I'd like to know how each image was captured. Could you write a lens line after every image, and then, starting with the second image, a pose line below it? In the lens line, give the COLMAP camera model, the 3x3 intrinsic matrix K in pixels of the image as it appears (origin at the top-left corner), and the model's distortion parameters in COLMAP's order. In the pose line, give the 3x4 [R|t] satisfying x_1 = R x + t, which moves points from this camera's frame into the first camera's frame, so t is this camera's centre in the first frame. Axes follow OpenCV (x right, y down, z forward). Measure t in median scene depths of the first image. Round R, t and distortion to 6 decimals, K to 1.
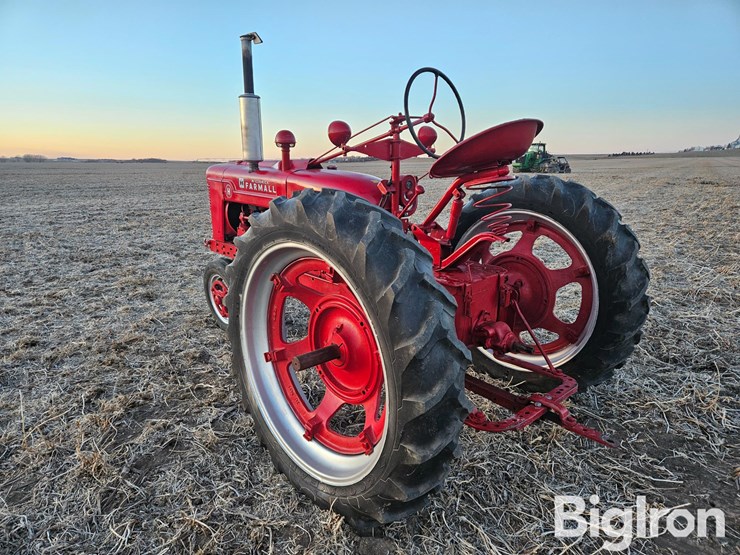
lens RADIAL K [[494.1, 0, 368.5], [0, 494.1, 280.2], [0, 0, 1]] dist [0.089482, -0.087823]
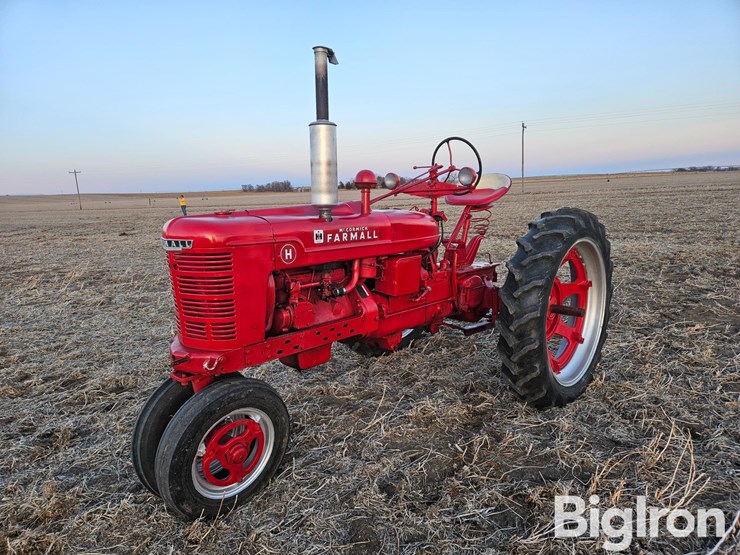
lens RADIAL K [[494.1, 0, 368.5], [0, 494.1, 280.2], [0, 0, 1]] dist [0.089482, -0.087823]
pose [[-0.065278, -0.168772, 0.983491, -1.063827], [0.275590, 0.944211, 0.180323, -0.265640], [-0.959056, 0.282812, -0.015125, 1.039194]]
